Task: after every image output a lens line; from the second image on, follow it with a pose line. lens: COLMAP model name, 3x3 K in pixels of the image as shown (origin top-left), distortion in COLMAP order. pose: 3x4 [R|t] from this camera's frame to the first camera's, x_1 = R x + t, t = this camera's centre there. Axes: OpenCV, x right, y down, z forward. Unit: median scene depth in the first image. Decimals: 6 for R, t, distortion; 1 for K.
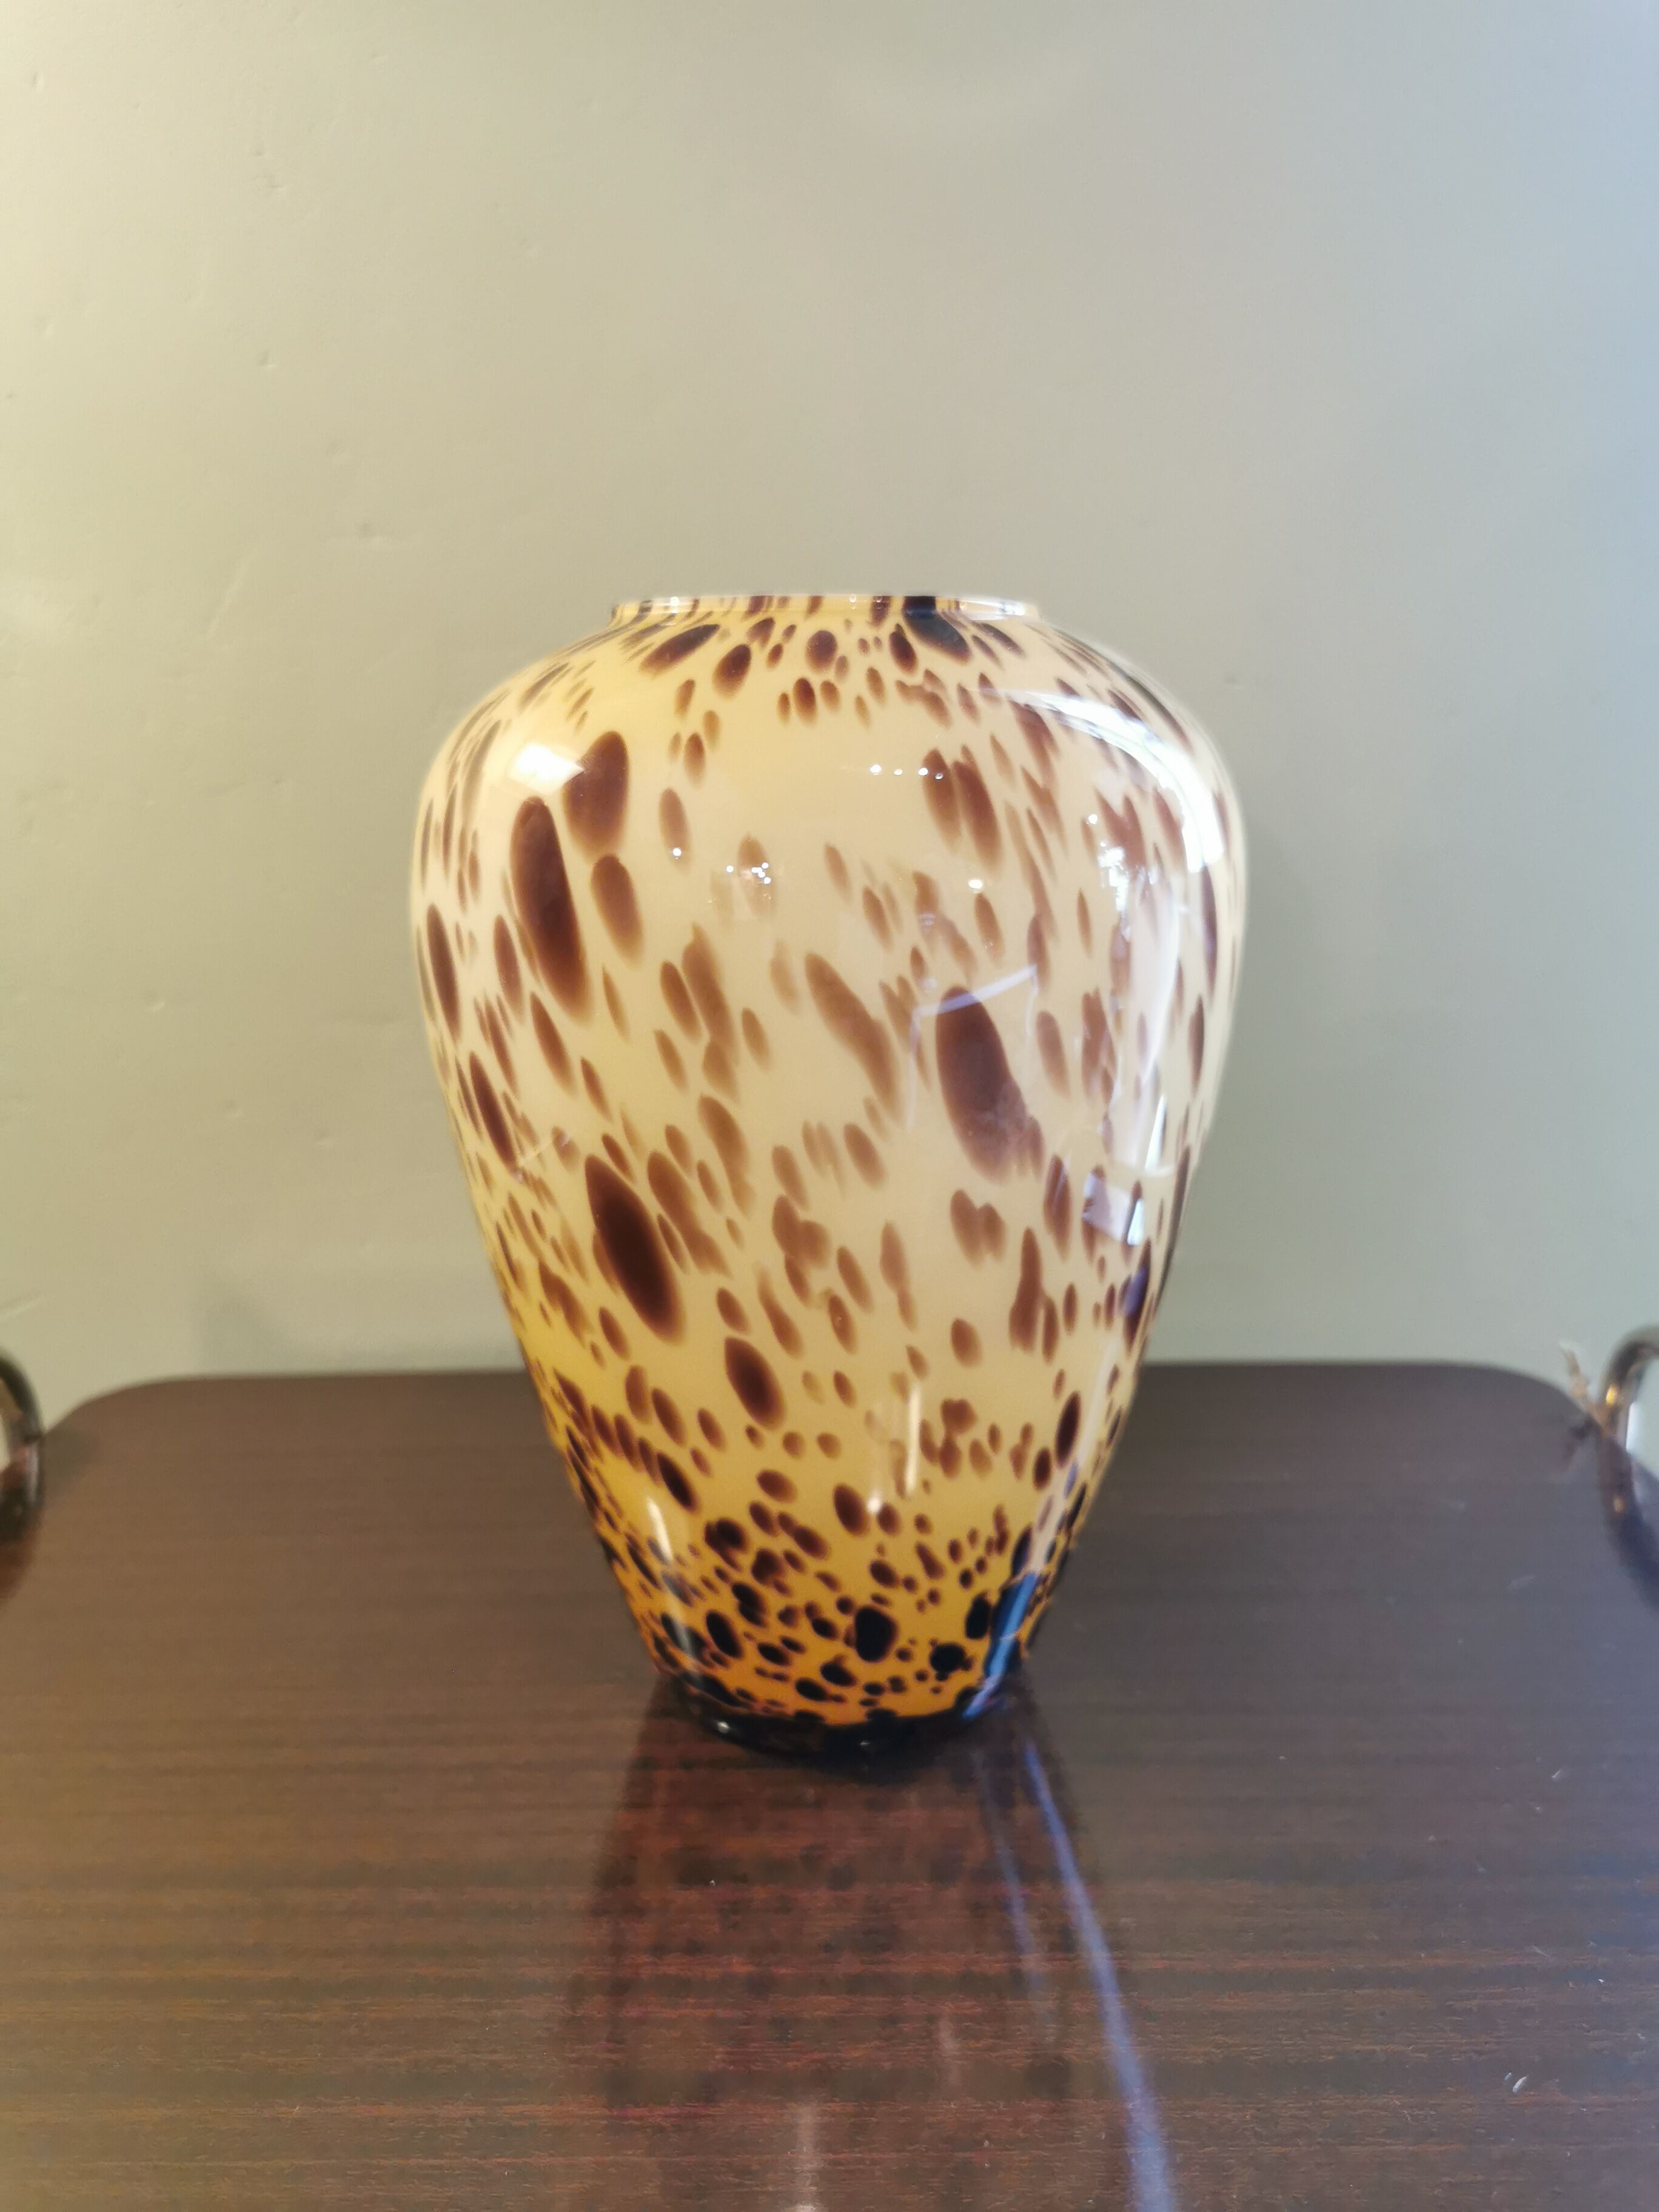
lens RADIAL K [[1789.1, 0, 842.0], [0, 1789.1, 1113.6], [0, 0, 1]] dist [0.059060, -0.123185]
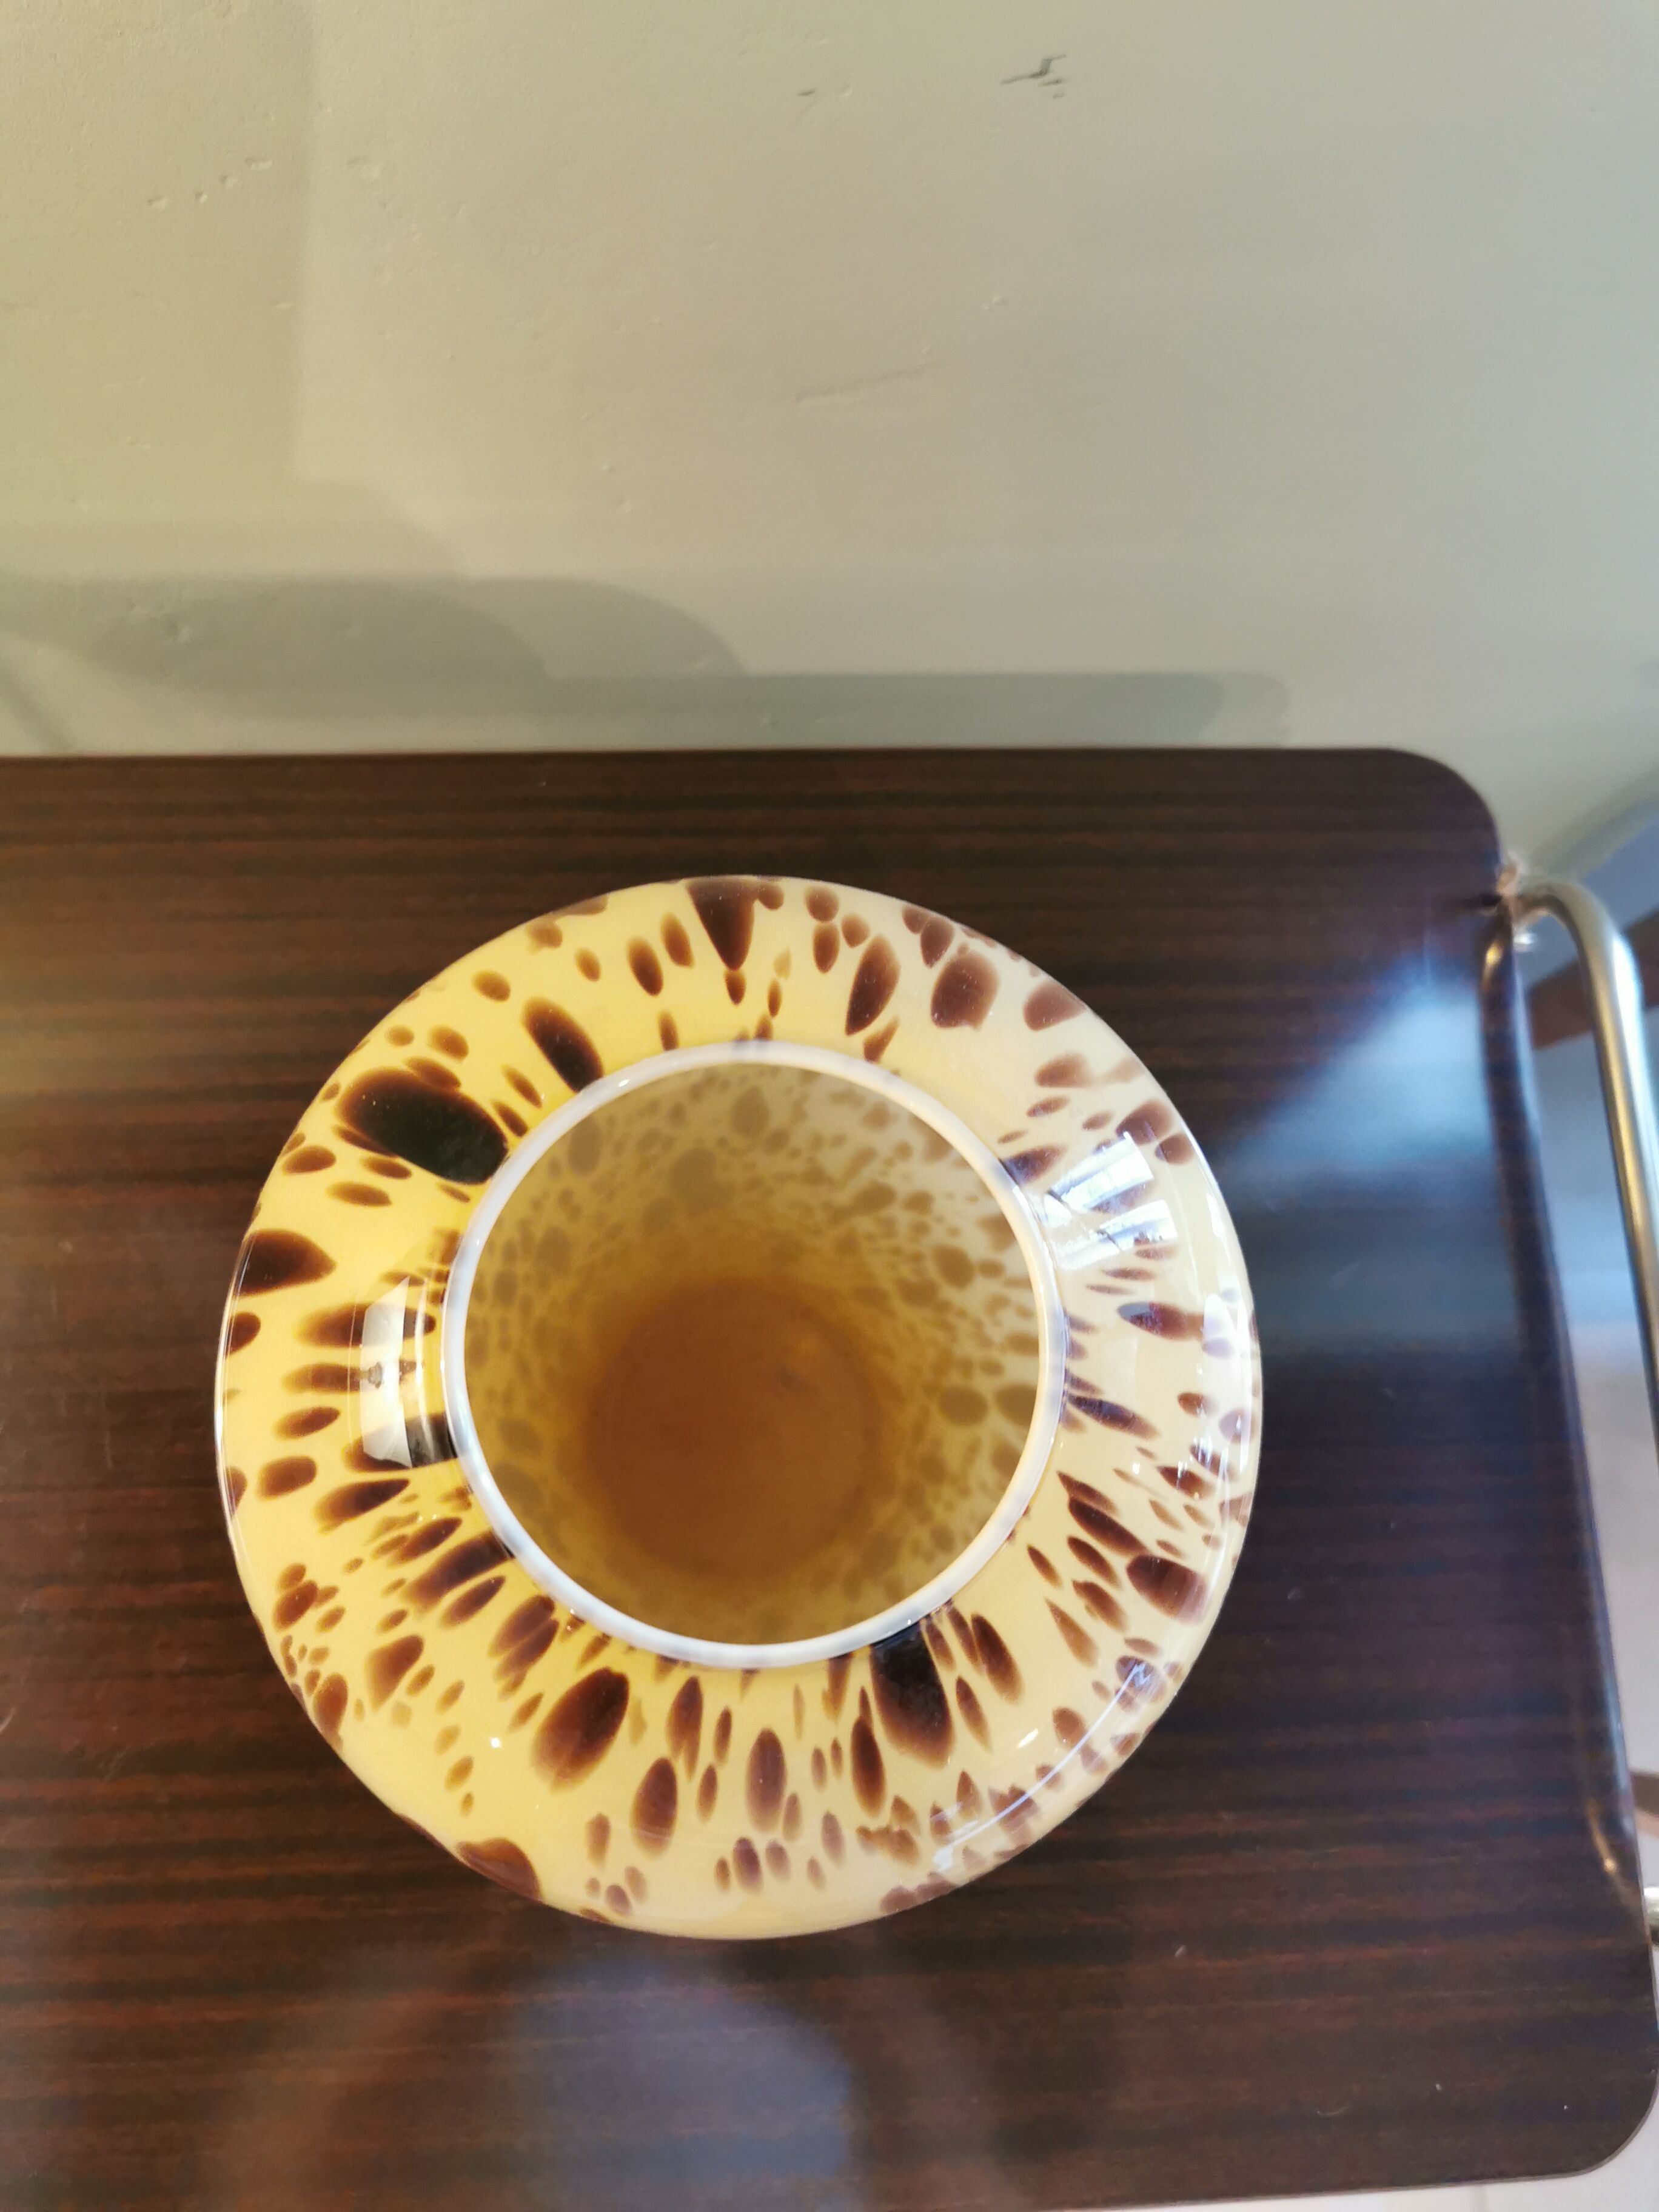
lens RADIAL K [[1789.1, 0, 828.6], [0, 1789.1, 1092.5], [0, 0, 1]] dist [0.059060, -0.123185]
pose [[0.996216, -0.027586, 0.082419, -0.039995], [-0.062352, 0.433796, 0.898851, -1.080908], [-0.060549, -0.900589, 0.430435, 0.908983]]
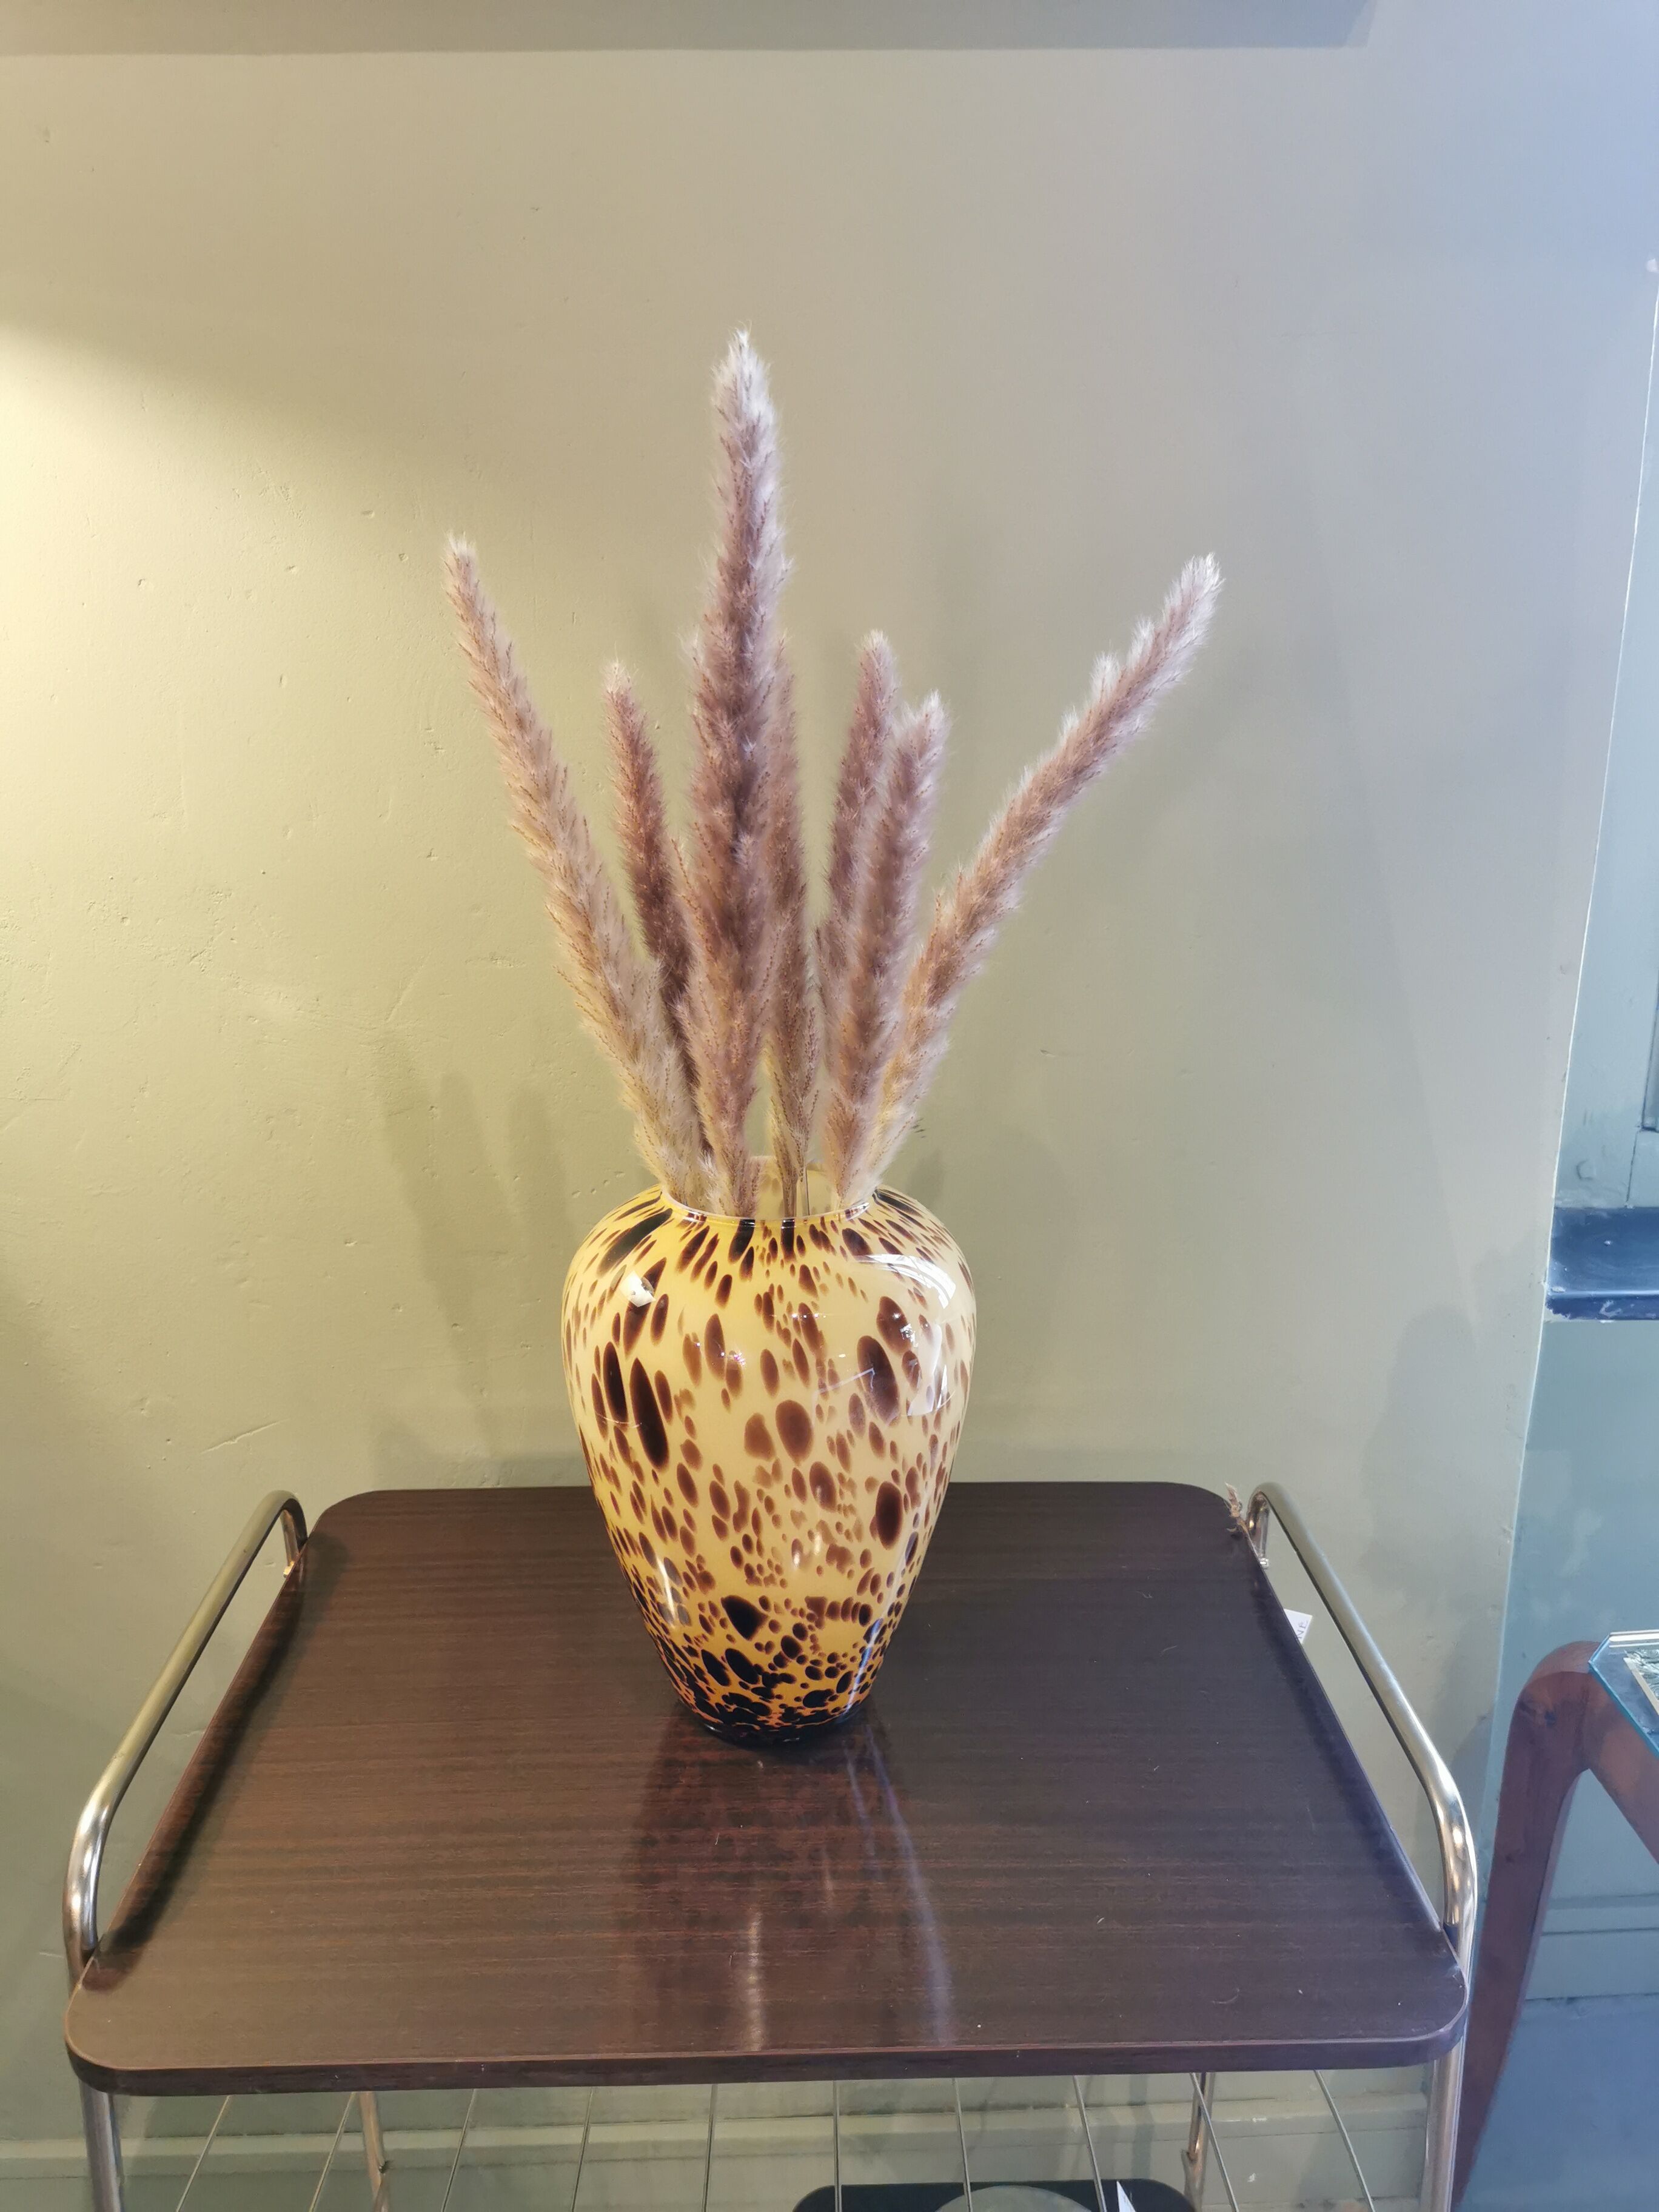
lens RADIAL K [[1789.1, 0, 822.6], [0, 1789.1, 1090.9], [0, 0, 1]] dist [0.059060, -0.123185]
pose [[0.999380, 0.007797, 0.034346, -0.060038], [-0.009980, 0.997910, 0.063850, -0.594053], [-0.033776, -0.064153, 0.997368, -1.094968]]
